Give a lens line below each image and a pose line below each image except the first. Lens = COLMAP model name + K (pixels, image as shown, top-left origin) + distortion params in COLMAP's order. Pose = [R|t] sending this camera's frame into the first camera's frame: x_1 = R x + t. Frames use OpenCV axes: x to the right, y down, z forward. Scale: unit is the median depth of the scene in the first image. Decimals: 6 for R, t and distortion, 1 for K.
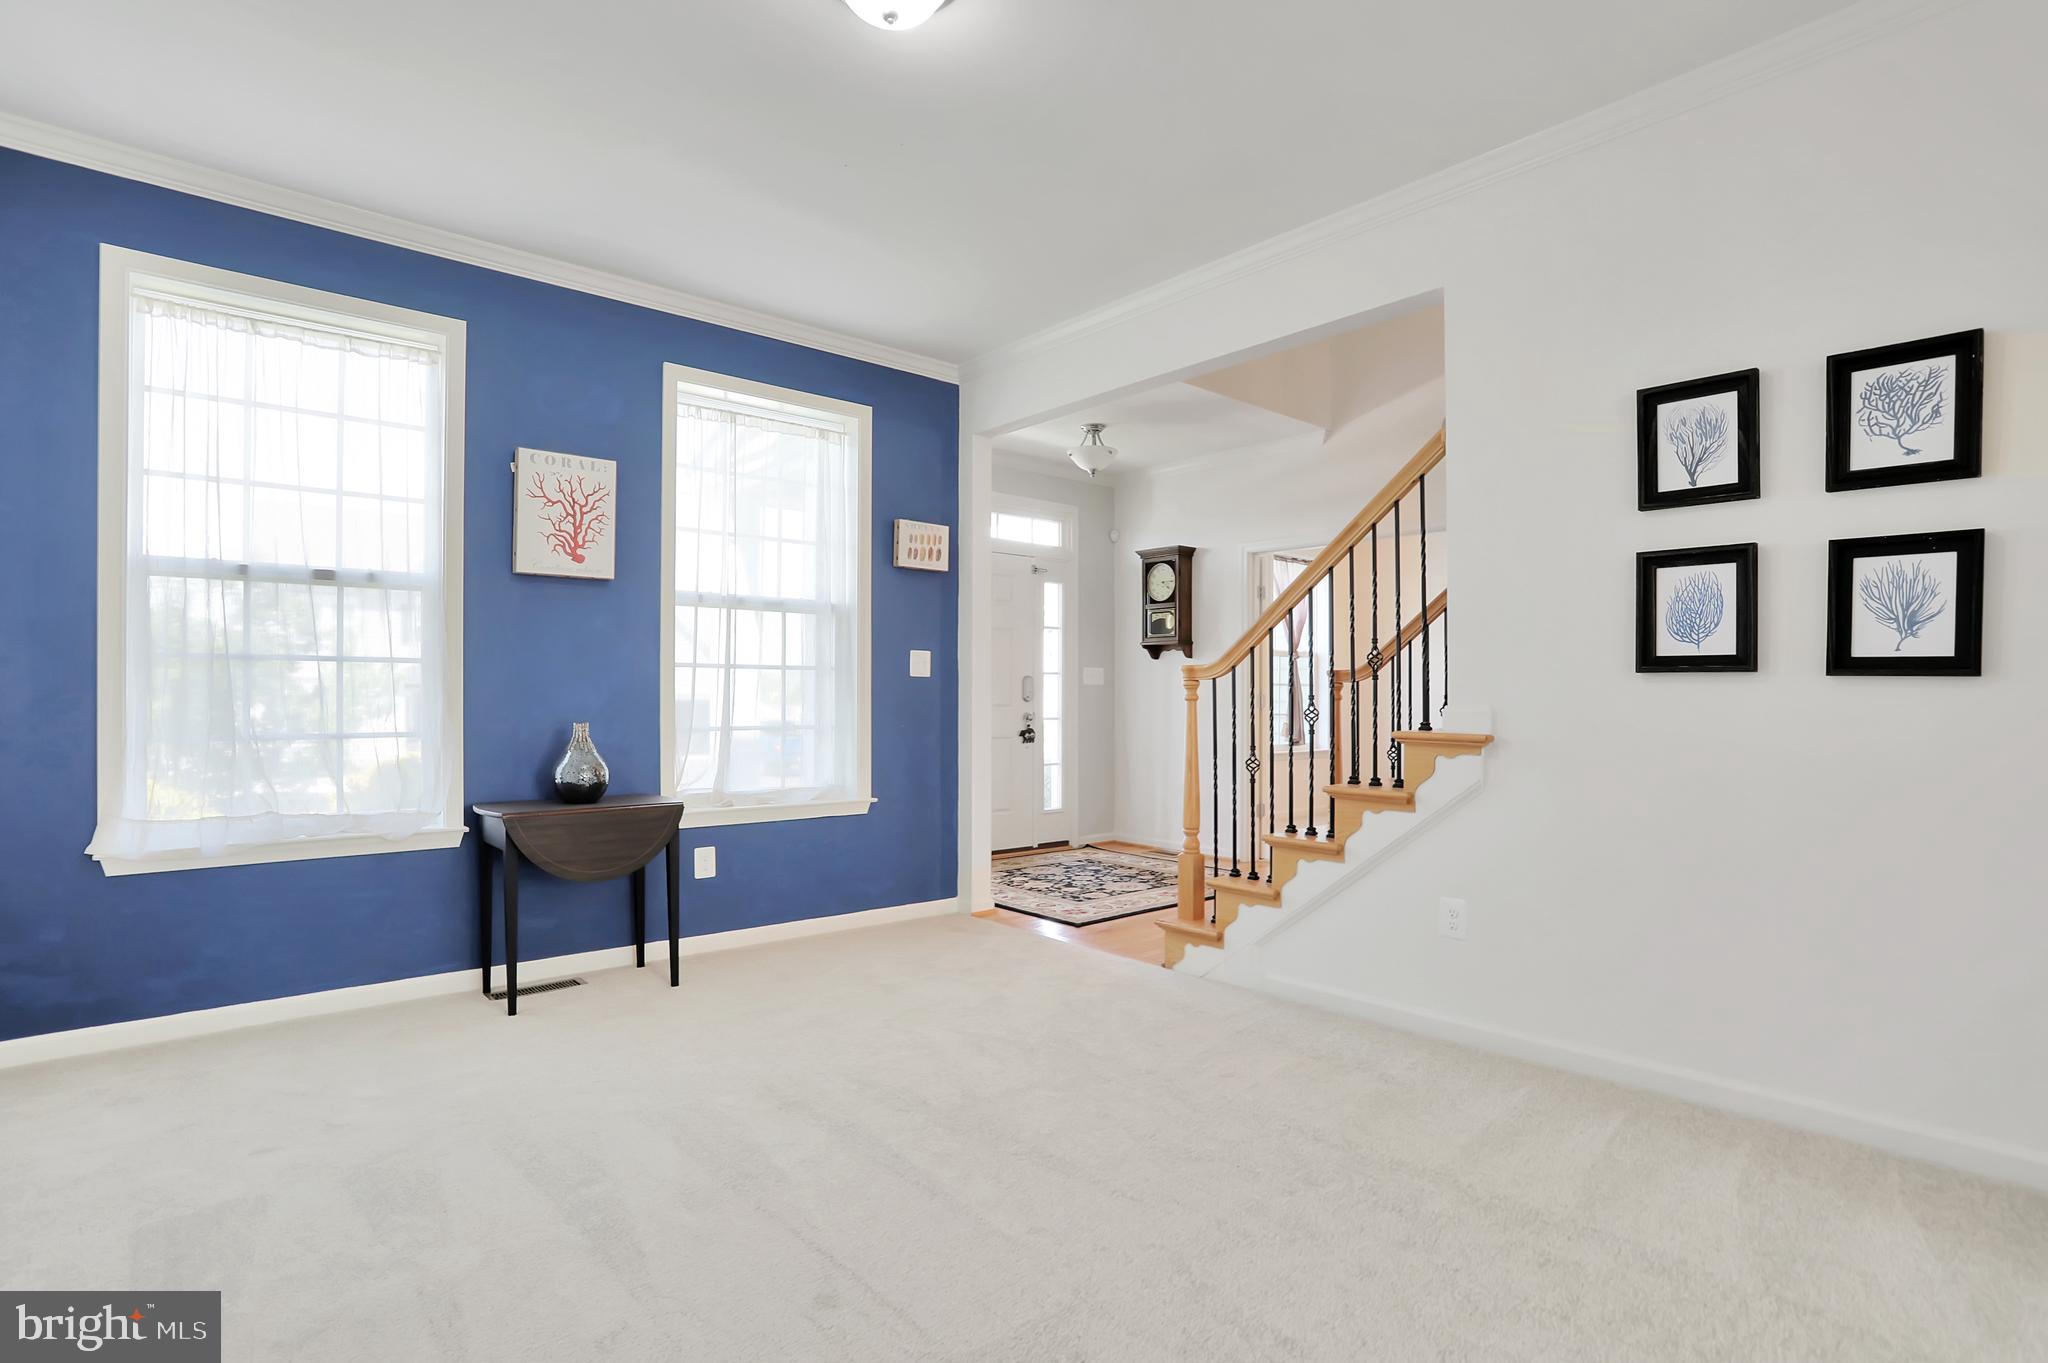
lens RADIAL K [[991.8, 0, 1024.0], [0, 991.8, 681.5], [0, 0, 1]] dist [-0.068313, 0.024176]
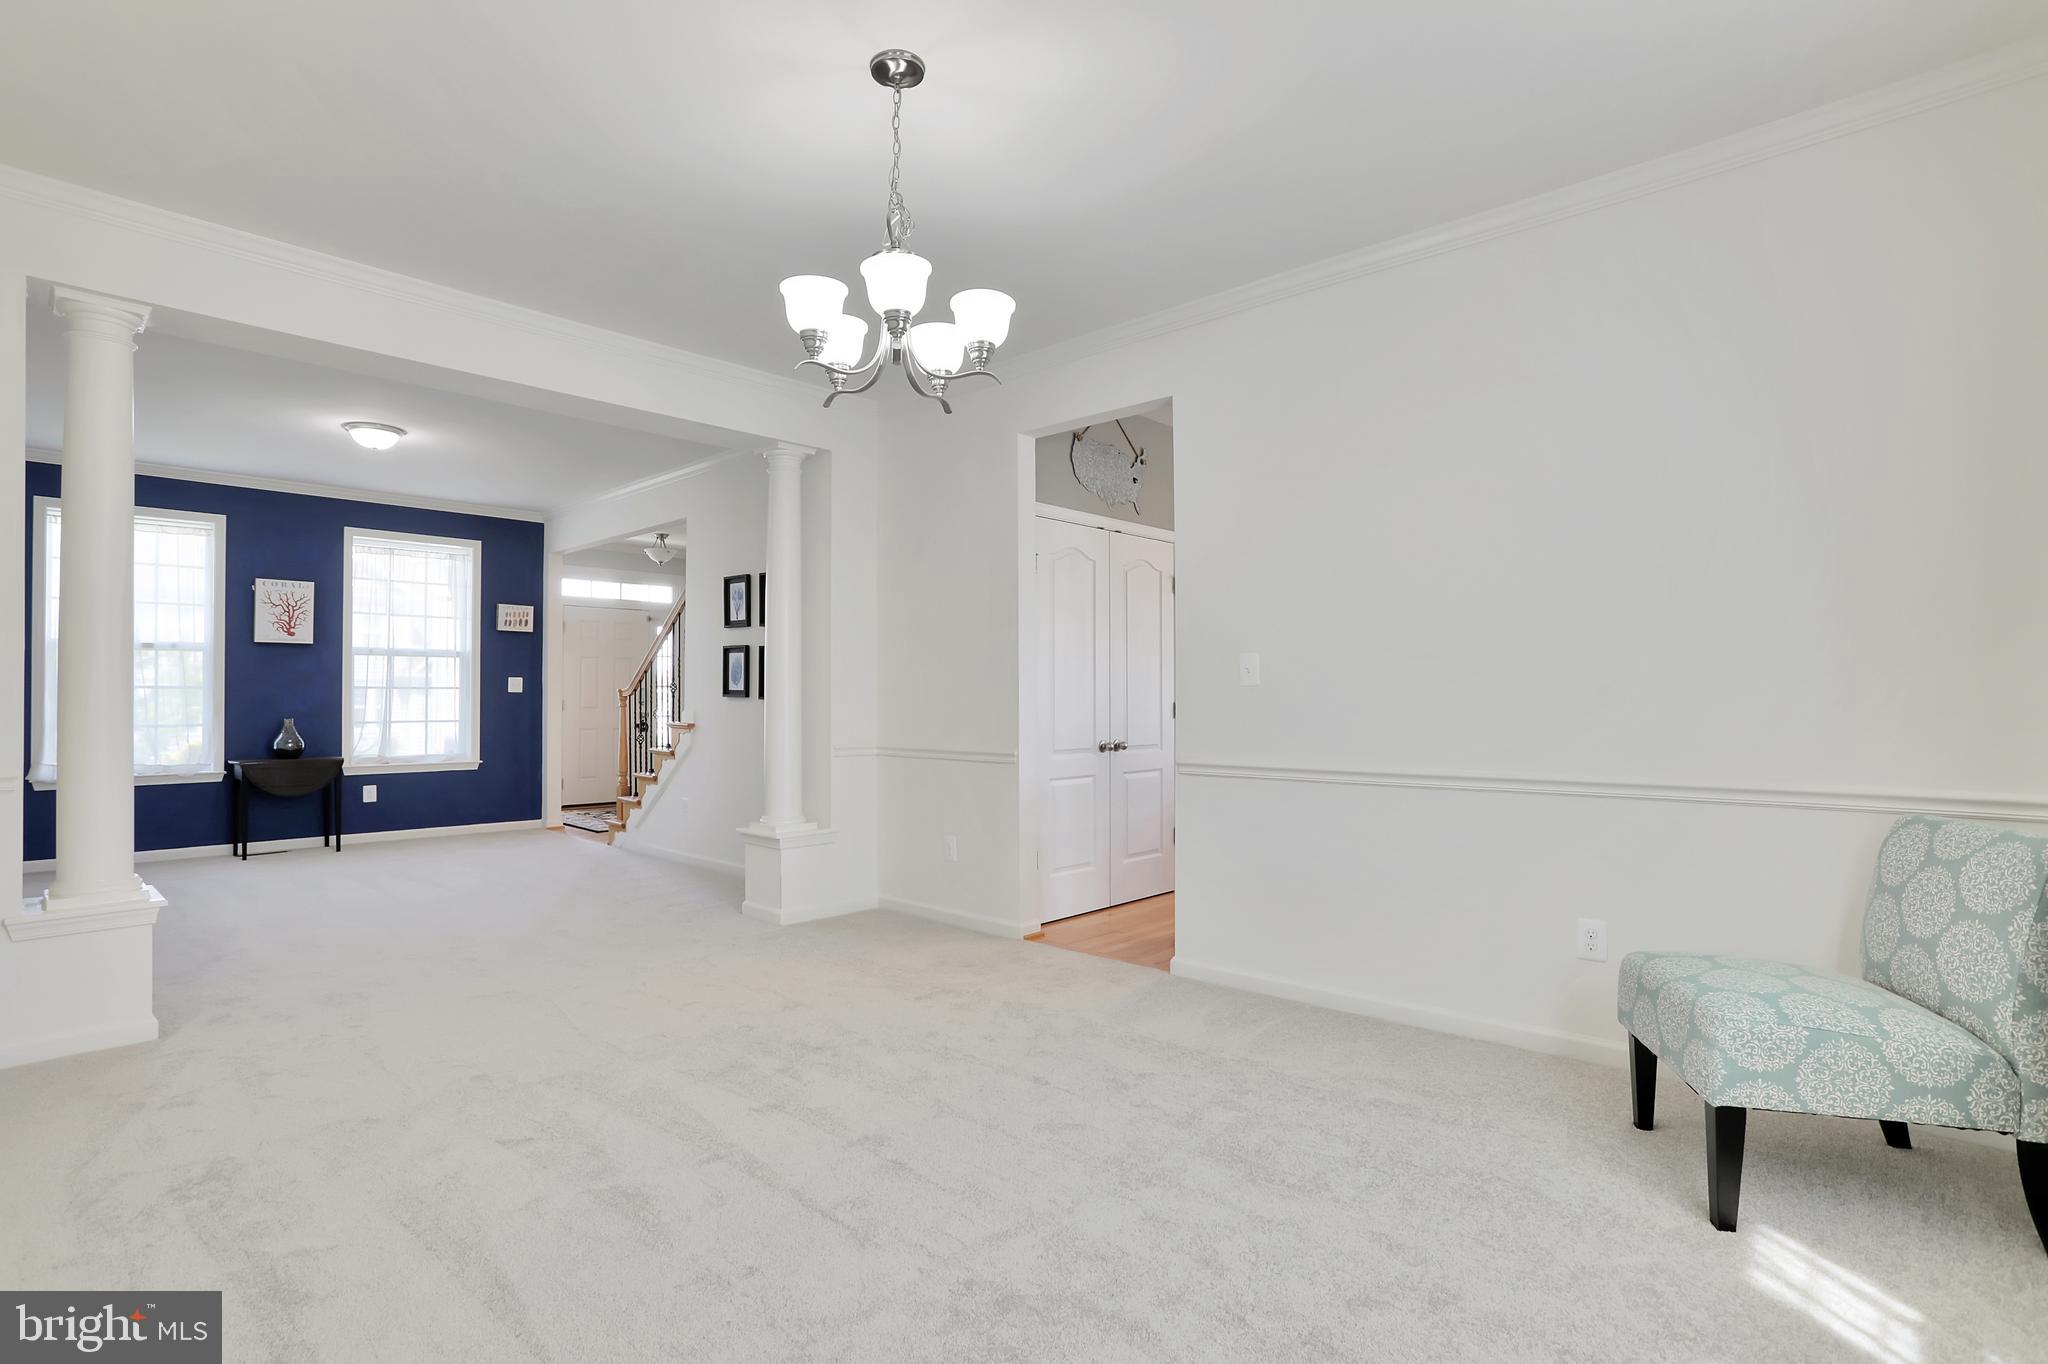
lens RADIAL K [[989.9, 0, 1027.5], [0, 989.9, 673.4], [0, 0, 1]] dist [-0.061993, 0.023892]
pose [[0.994919, 0.000320, 0.100679, 0.783065], [0.000258, 0.999984, -0.005731, -0.035426], [-0.100679, 0.005727, 0.994902, -1.016079]]
